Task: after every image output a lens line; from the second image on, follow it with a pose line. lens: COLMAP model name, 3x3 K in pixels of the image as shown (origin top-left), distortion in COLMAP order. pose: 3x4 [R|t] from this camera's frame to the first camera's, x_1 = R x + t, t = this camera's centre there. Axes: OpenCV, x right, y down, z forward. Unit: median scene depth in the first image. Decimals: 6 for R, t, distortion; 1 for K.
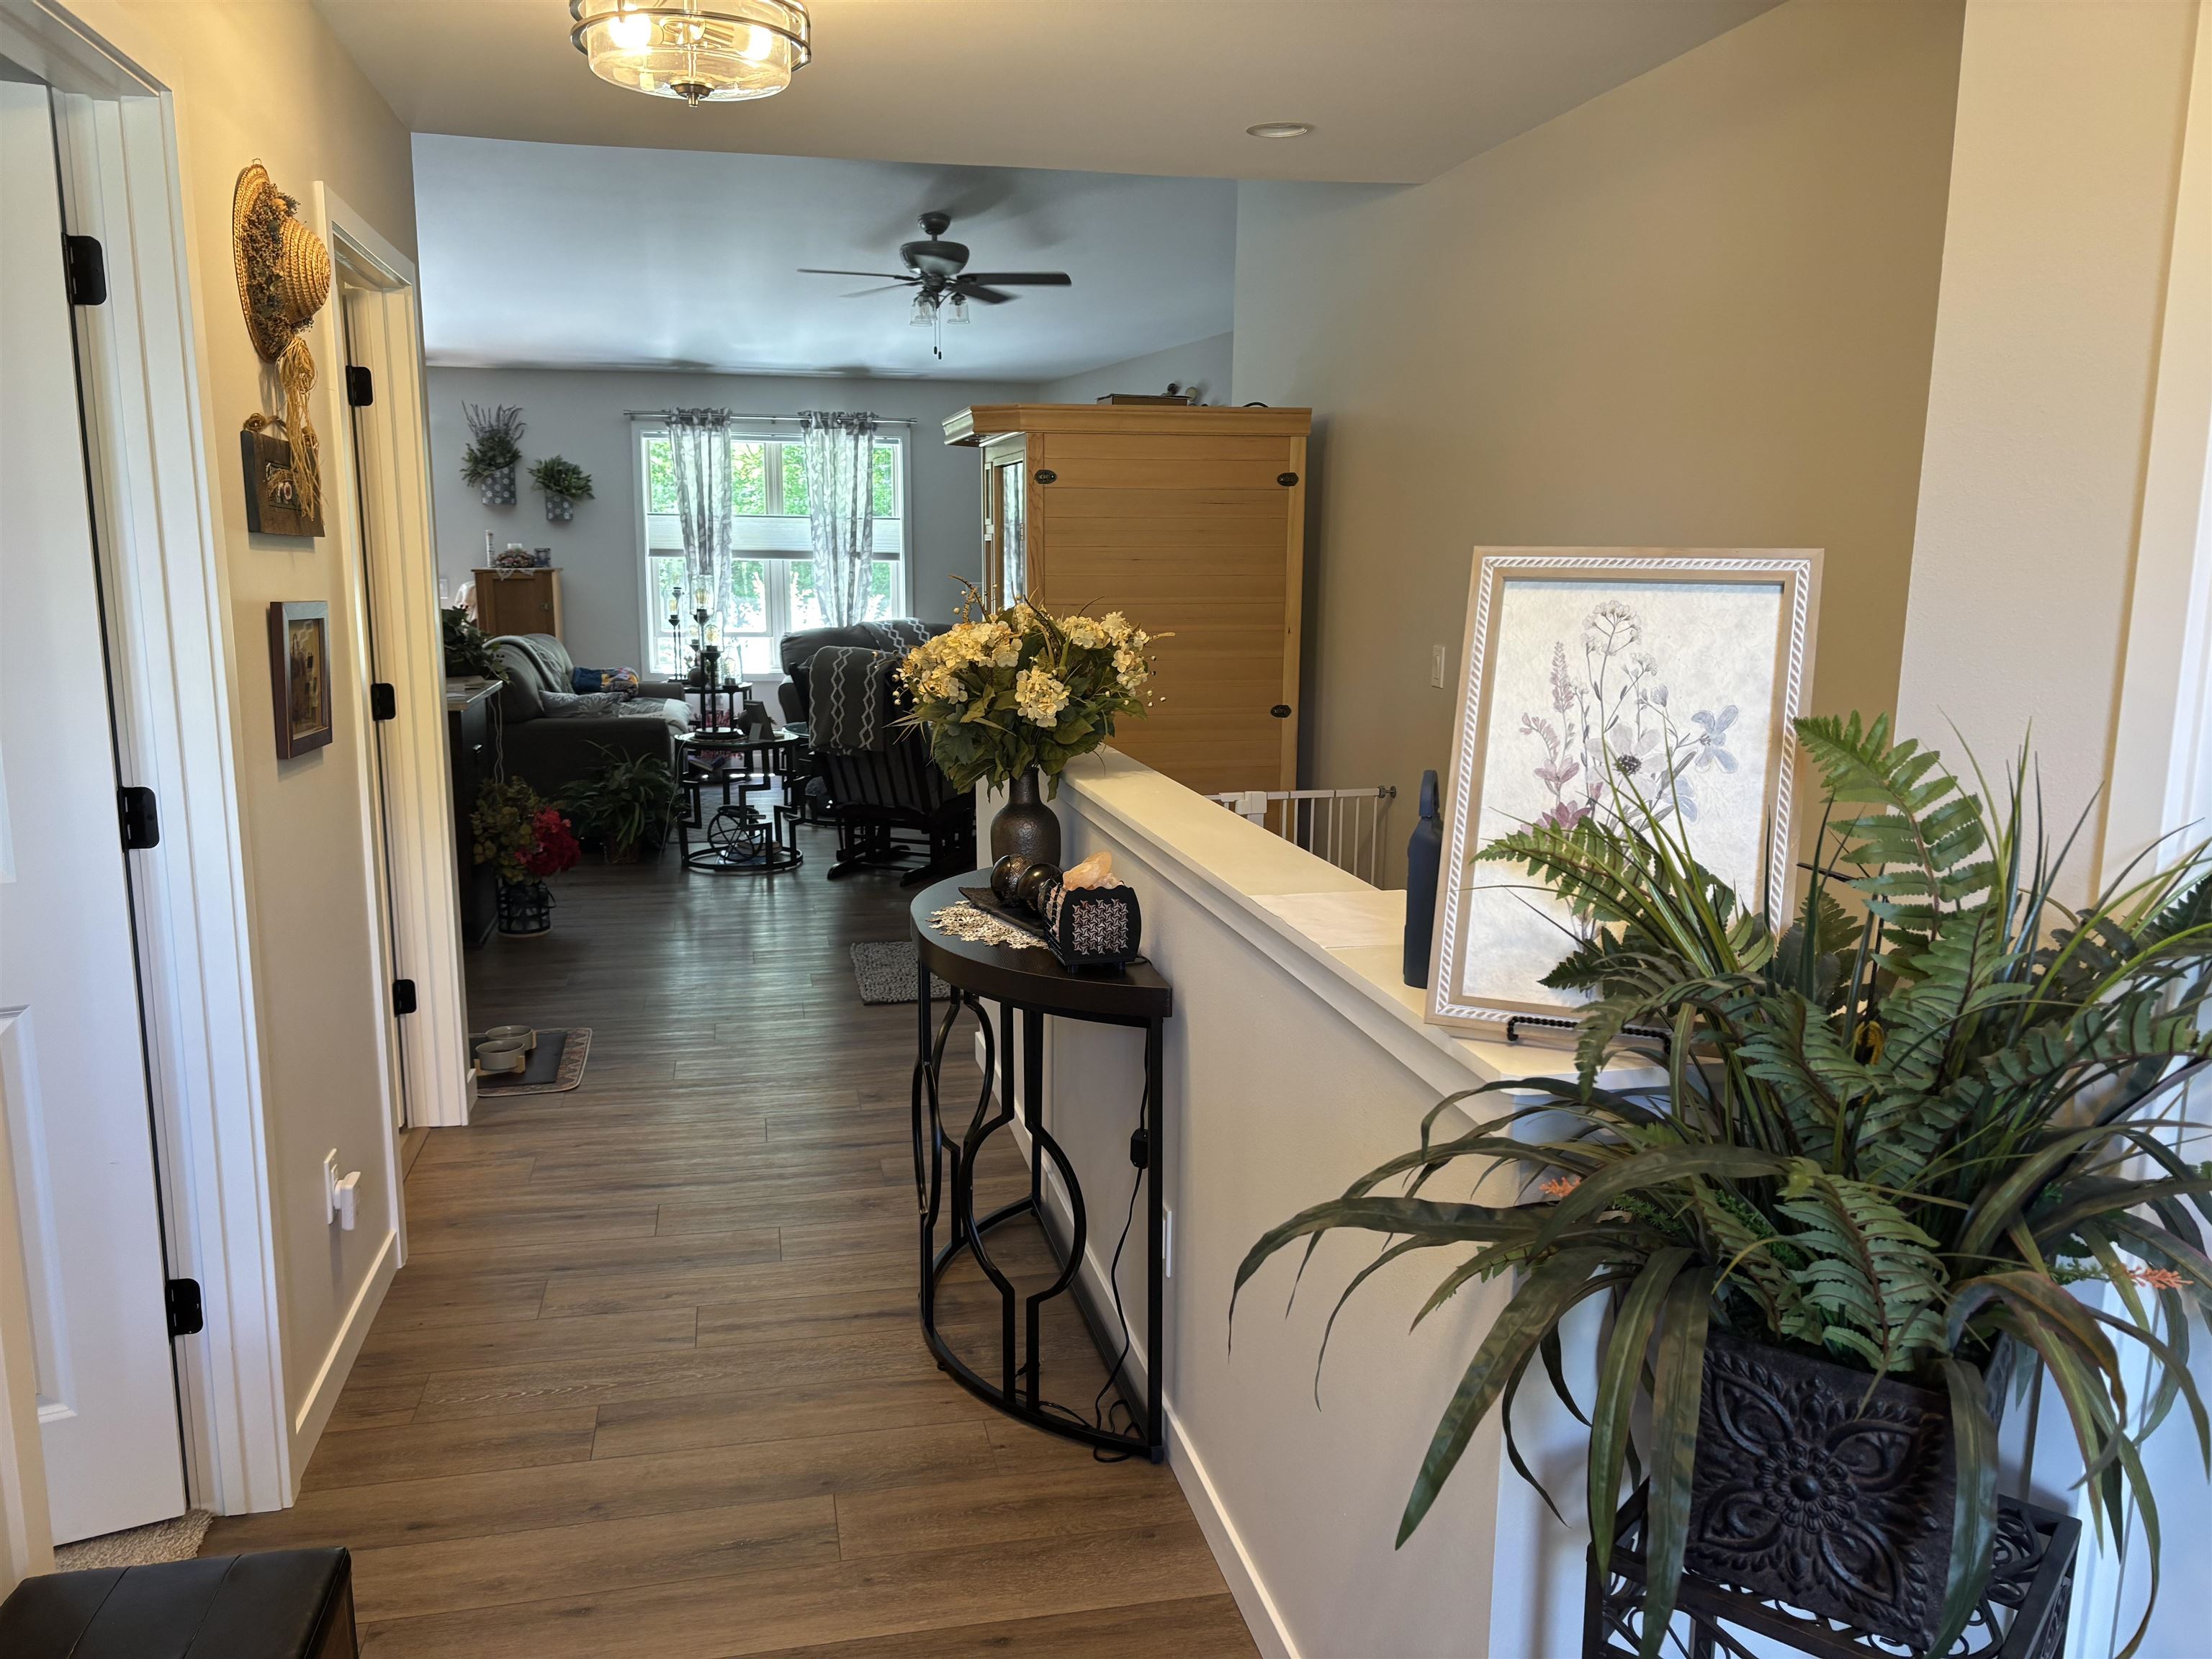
lens RADIAL K [[1639.9, 0, 1106.0], [0, 1639.9, 841.0], [0, 0, 1]] dist [0.058134, -0.066723]
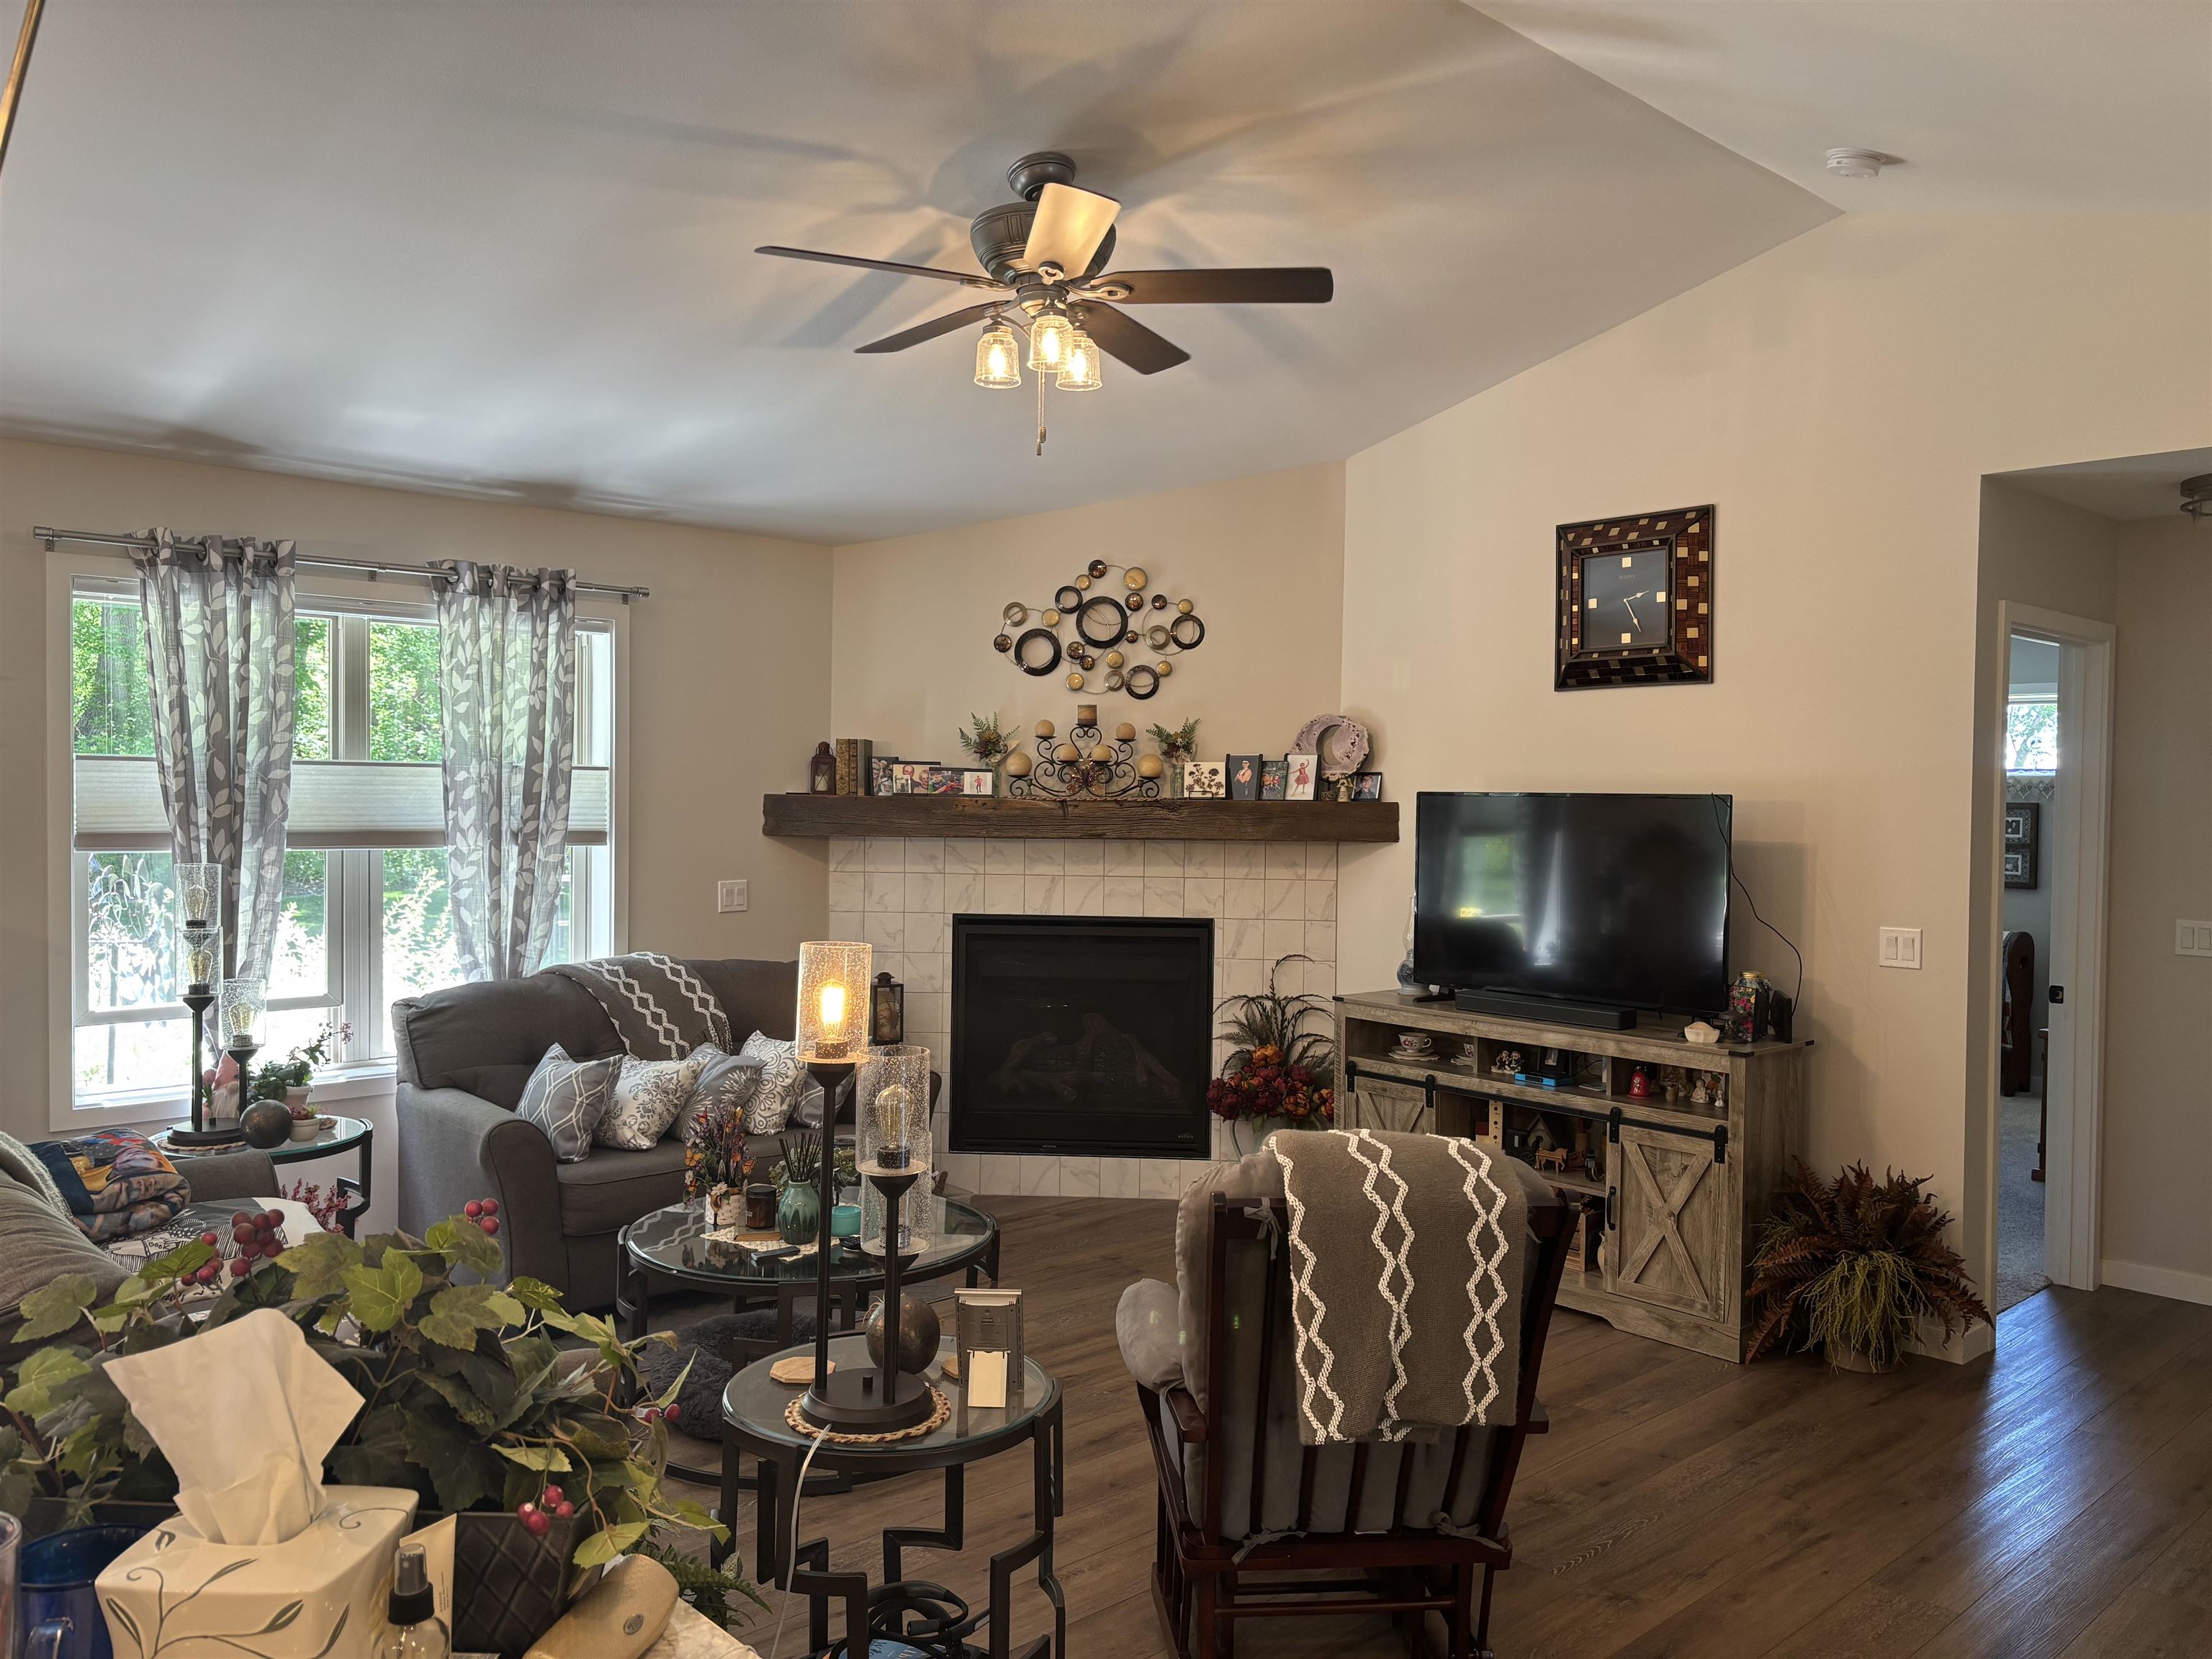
lens RADIAL K [[1639.9, 0, 1118.6], [0, 1639.9, 831.1], [0, 0, 1]] dist [0.058134, -0.066723]
pose [[0.856015, -0.006048, 0.516915, -0.266038], [0.077973, 0.990002, -0.117541, -0.101995], [-0.511036, 0.140922, 0.847929, 0.472608]]
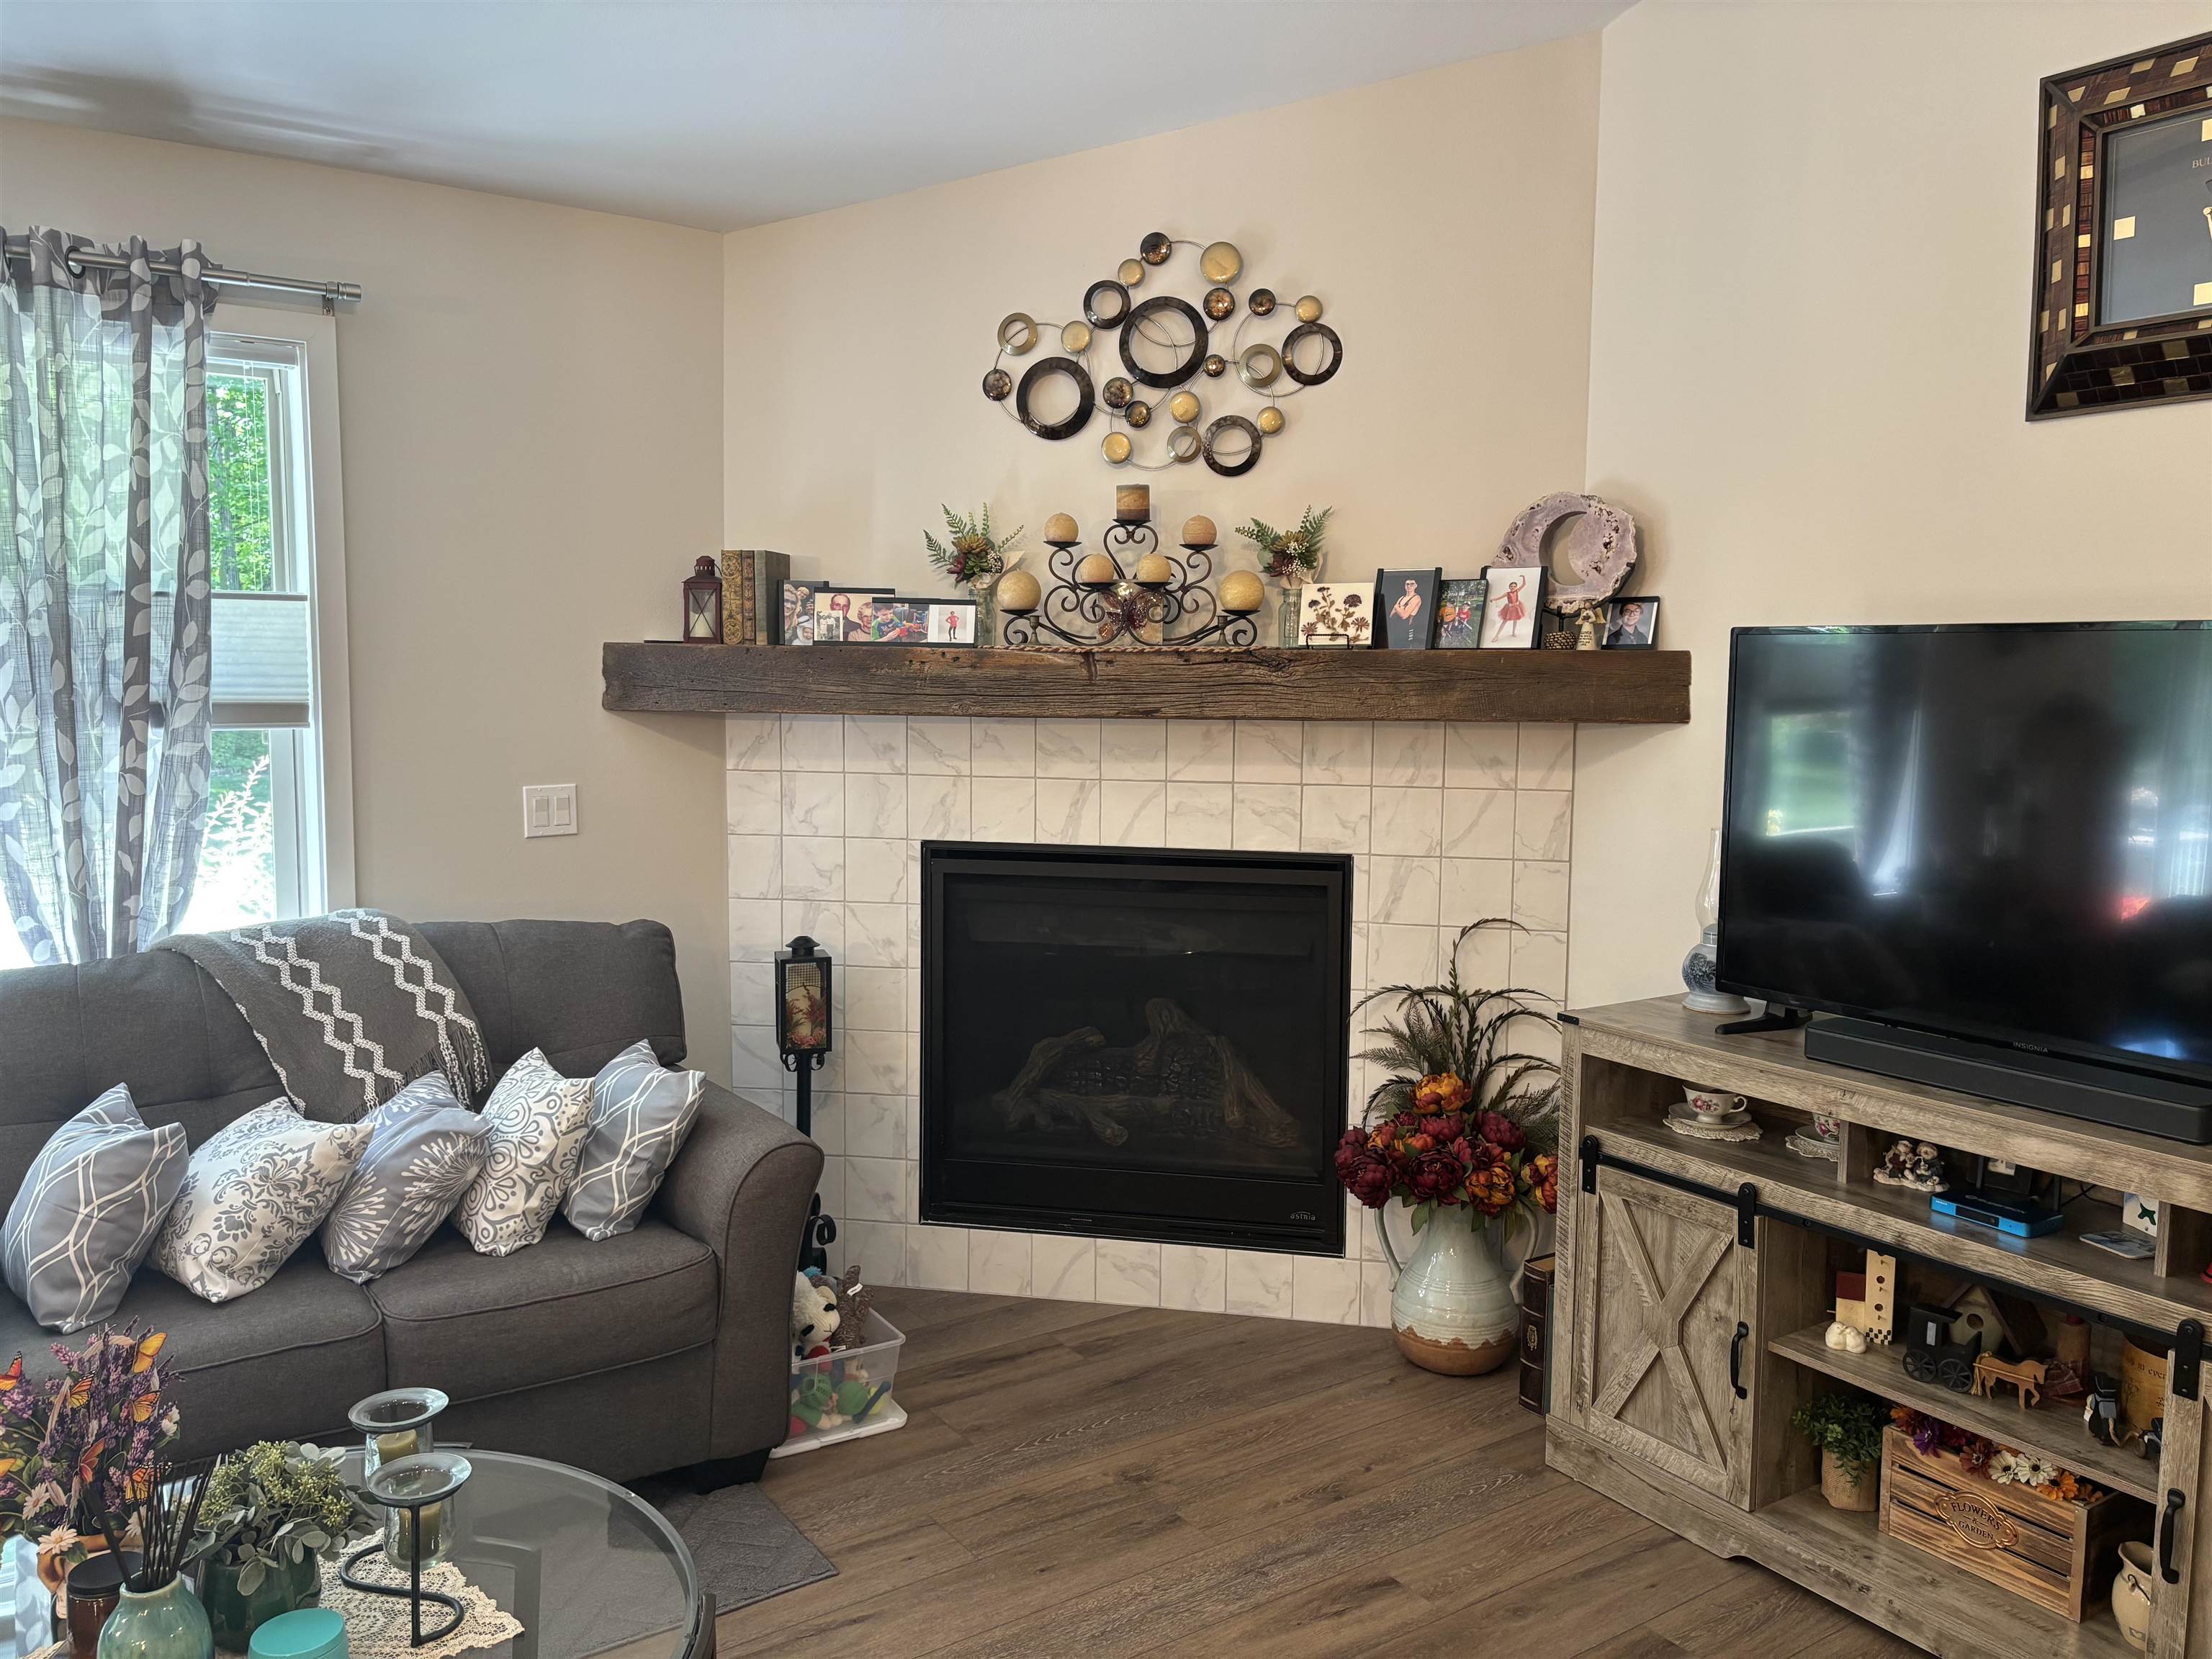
lens RADIAL K [[1639.9, 0, 1127.8], [0, 1639.9, 815.3], [0, 0, 1]] dist [0.058134, -0.066723]
pose [[0.920685, -0.031925, 0.388999, -0.107231], [0.060303, 0.996317, -0.060958, -0.127882], [-0.385621, 0.079581, 0.919219, 0.662919]]
